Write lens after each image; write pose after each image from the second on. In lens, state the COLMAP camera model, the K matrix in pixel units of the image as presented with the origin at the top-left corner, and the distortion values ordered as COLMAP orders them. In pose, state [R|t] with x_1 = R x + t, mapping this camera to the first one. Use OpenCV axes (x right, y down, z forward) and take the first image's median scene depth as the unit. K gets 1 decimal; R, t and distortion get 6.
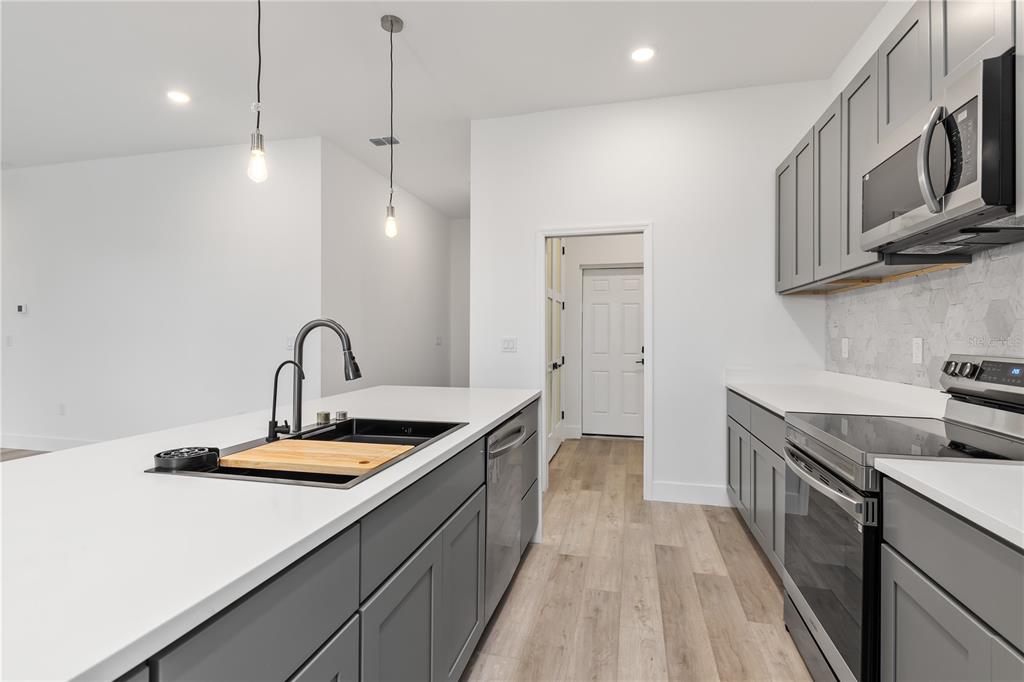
lens RADIAL K [[489.4, 0, 512.6], [0, 489.4, 337.4], [0, 0, 1]] dist [0.011885, -0.006073]
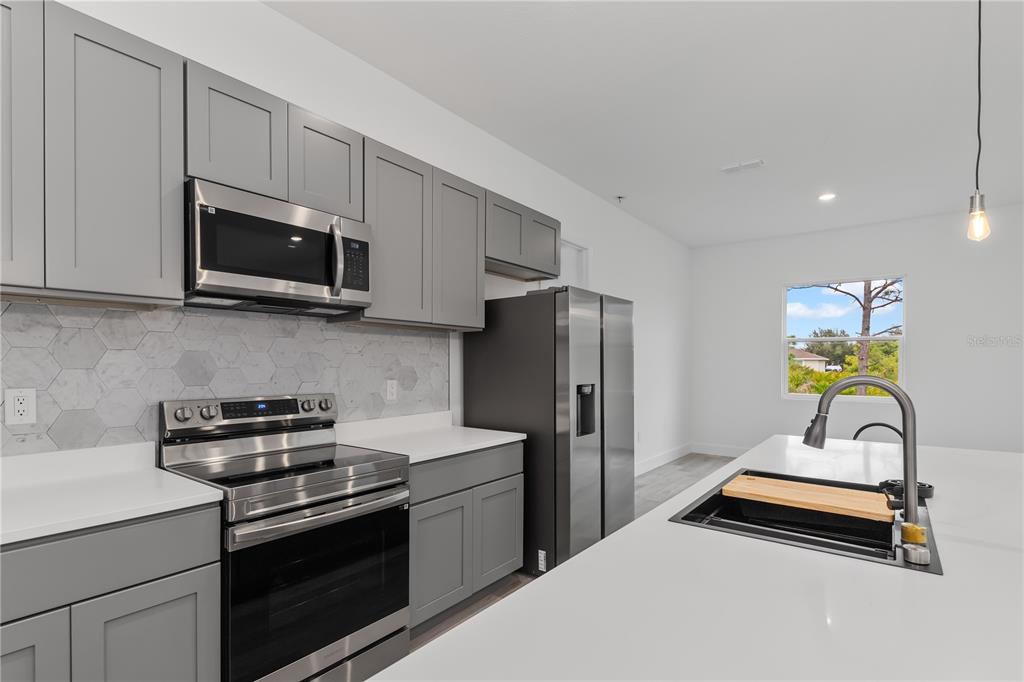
lens RADIAL K [[489.4, 0, 505.3], [0, 489.4, 364.1], [0, 0, 1]] dist [0.011885, -0.006073]
pose [[-0.916765, -0.005636, 0.399388, -0.158094], [-0.004206, 0.999981, 0.004456, -0.054503], [-0.399405, 0.002405, -0.916771, 1.810057]]
